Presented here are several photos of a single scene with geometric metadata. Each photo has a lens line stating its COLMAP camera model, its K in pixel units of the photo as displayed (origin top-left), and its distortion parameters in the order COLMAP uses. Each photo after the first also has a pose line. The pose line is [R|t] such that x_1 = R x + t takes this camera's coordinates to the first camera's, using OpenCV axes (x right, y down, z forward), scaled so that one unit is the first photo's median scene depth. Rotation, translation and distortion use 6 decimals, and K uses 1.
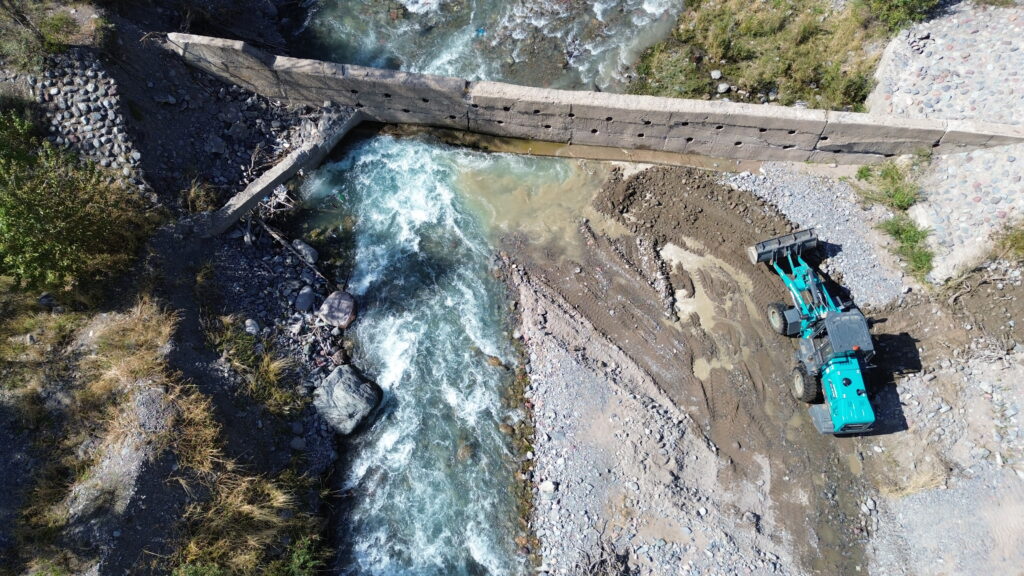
lens RADIAL K [[696.1, 0, 511.2], [0, 696.1, 289.0], [0, 0, 1]] dist [-0.001566, -0.006714]
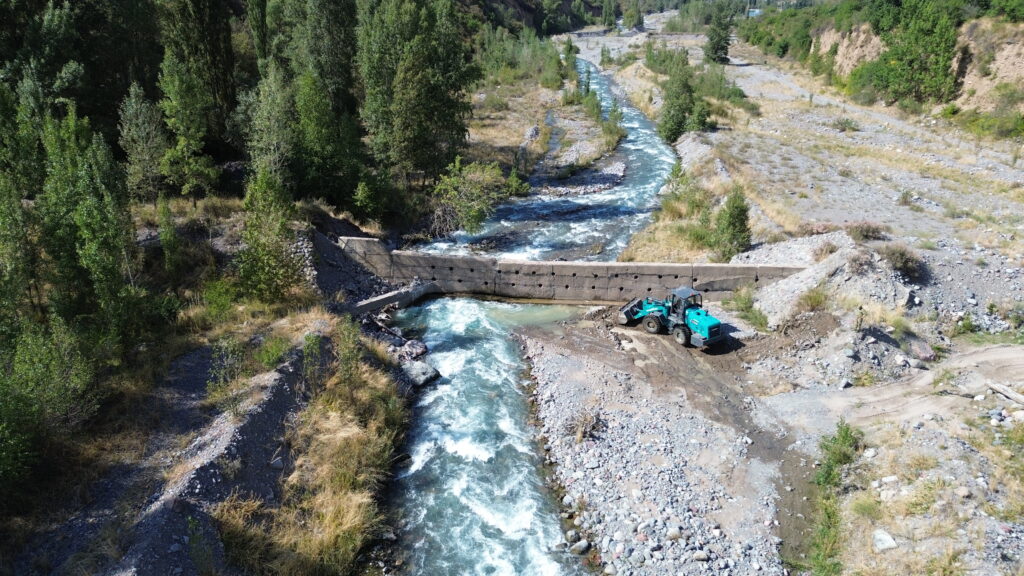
lens RADIAL K [[696.1, 0, 511.0], [0, 696.1, 287.2], [0, 0, 1]] dist [-0.001566, -0.006714]
pose [[0.999994, -0.000690, 0.003323, -0.029013], [0.002806, 0.718823, -0.695188, 1.033762], [-0.001909, 0.695193, 0.718820, -0.270239]]
